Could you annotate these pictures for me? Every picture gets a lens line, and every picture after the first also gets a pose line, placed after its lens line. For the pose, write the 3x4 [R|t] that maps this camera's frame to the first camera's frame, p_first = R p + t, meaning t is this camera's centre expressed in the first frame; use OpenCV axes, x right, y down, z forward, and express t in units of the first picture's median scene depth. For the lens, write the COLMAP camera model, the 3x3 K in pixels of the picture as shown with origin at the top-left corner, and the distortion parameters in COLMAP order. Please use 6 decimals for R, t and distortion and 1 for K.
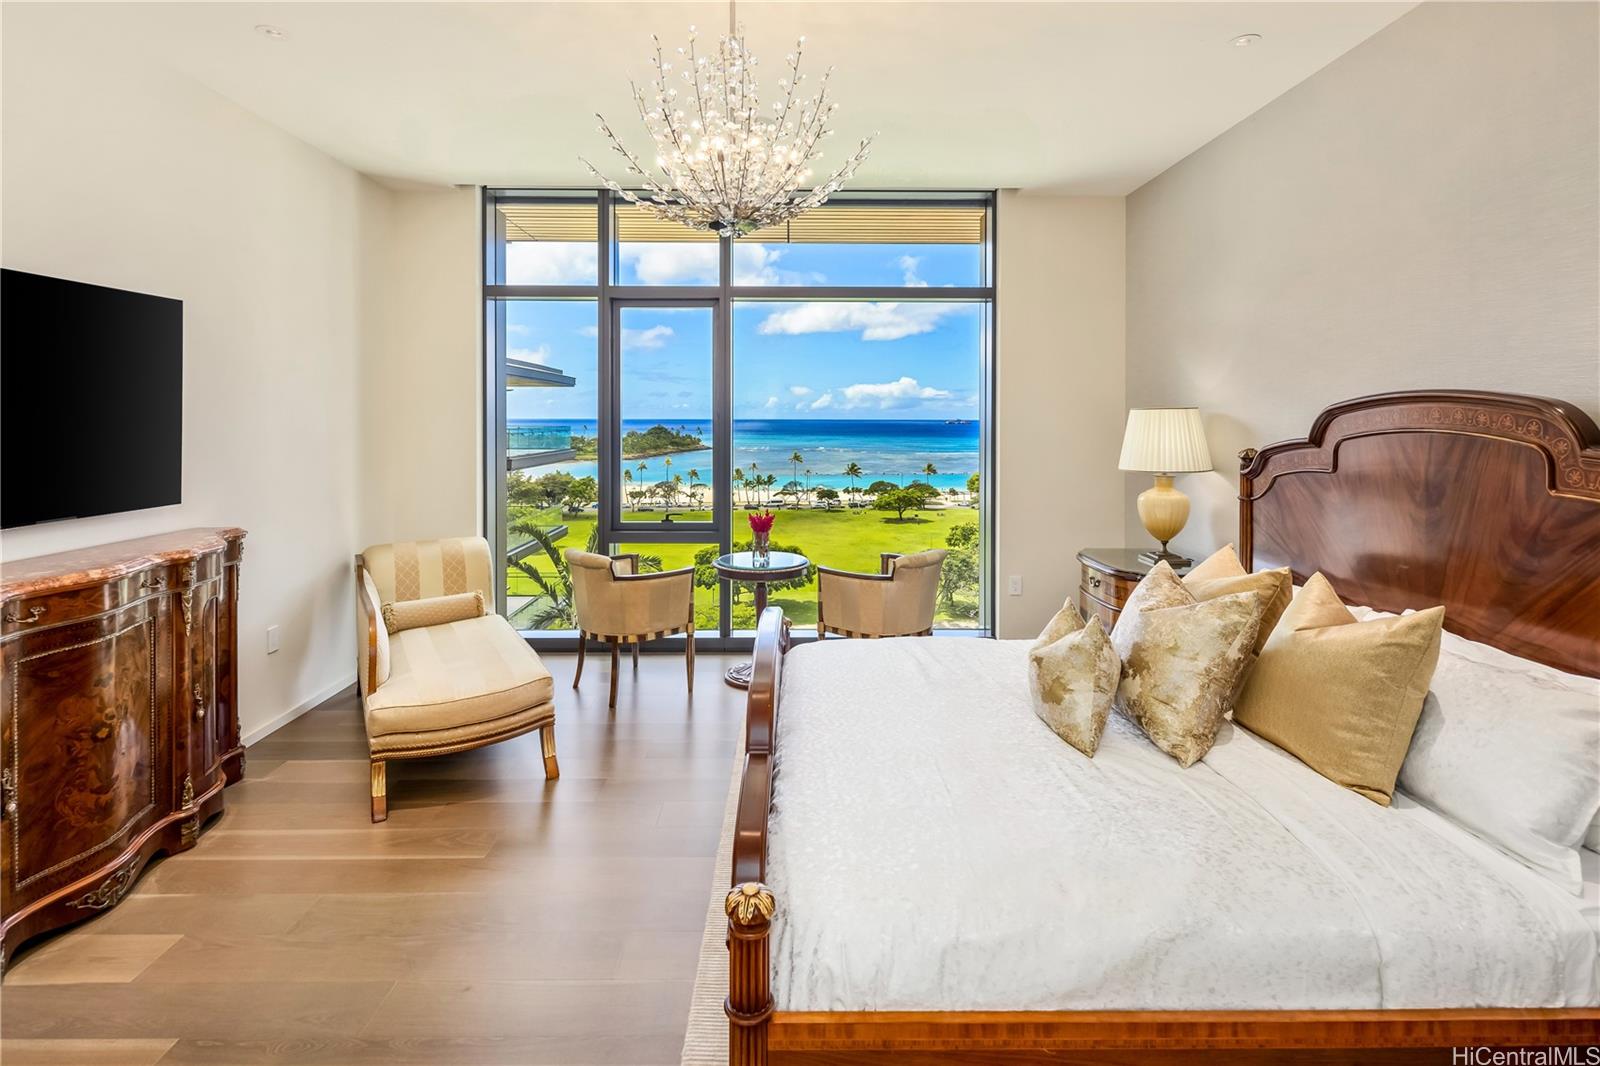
lens RADIAL K [[777.3, 0, 802.5], [0, 777.3, 503.9], [0, 0, 1]] dist [0.004647, 0.000588]
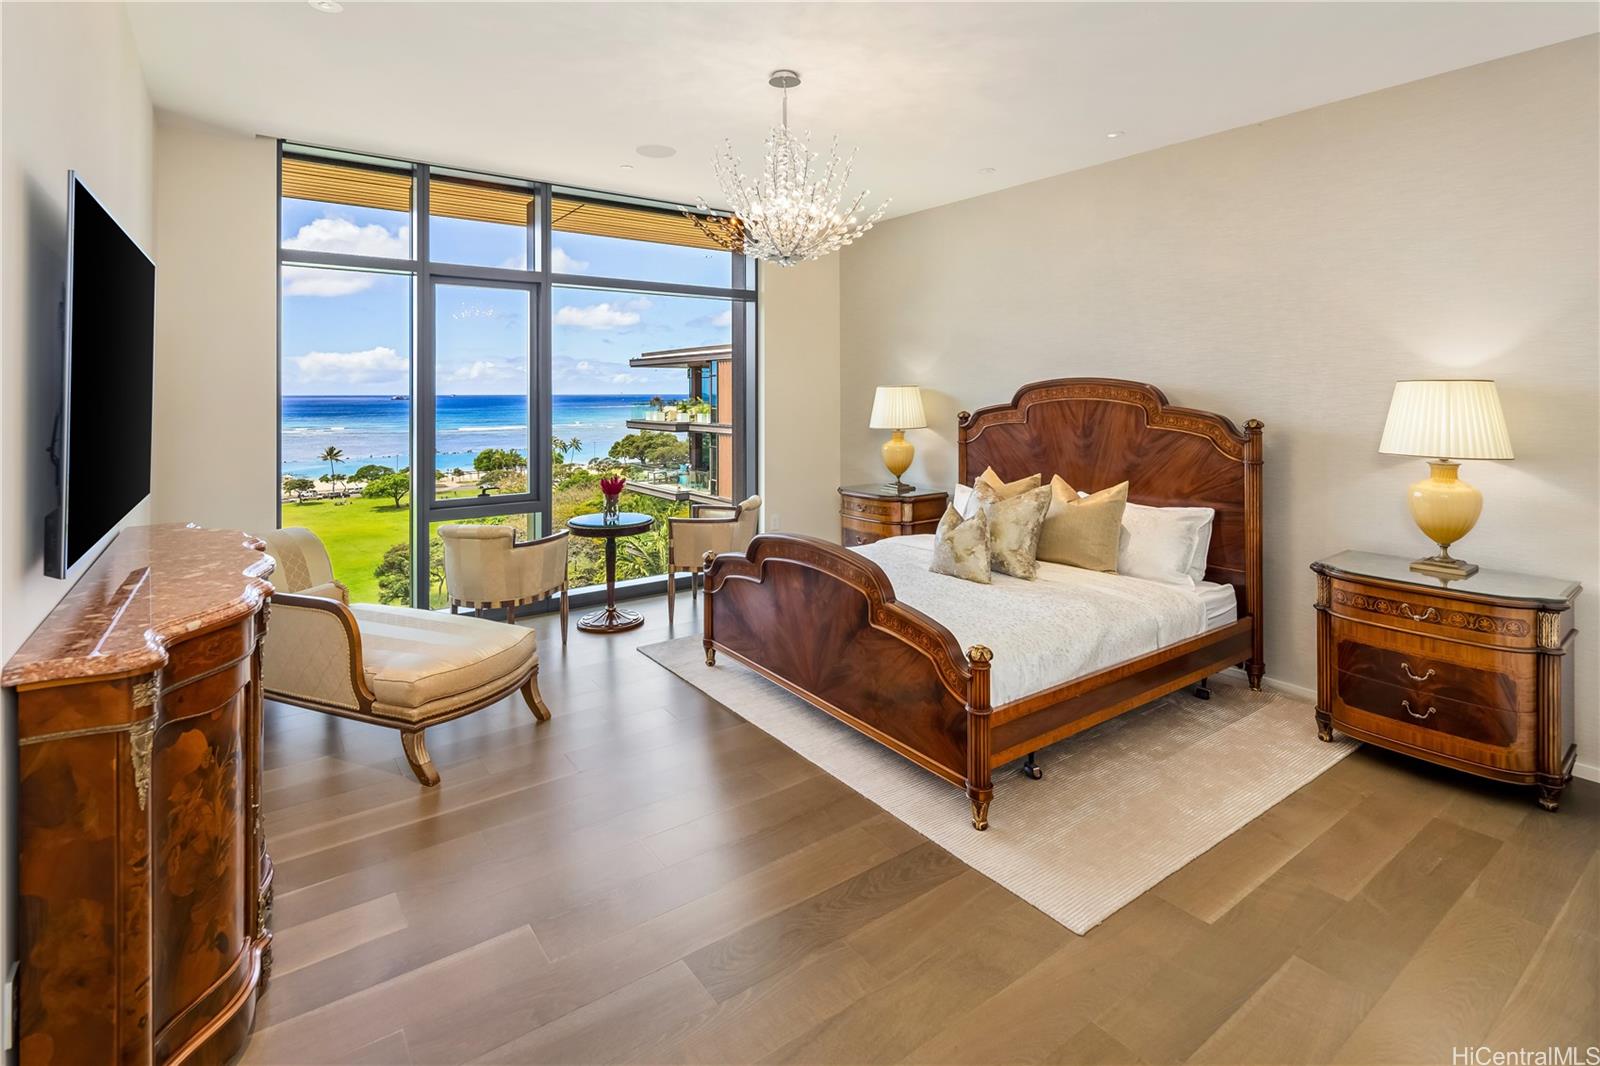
lens RADIAL K [[777.3, 0, 802.5], [0, 777.3, 503.9], [0, 0, 1]] dist [0.004647, 0.000588]
pose [[0.814007, -0.087700, 0.574196, -0.478796], [0.068974, 0.996136, 0.054365, 0.006856], [-0.576745, -0.004649, 0.816911, -0.093715]]
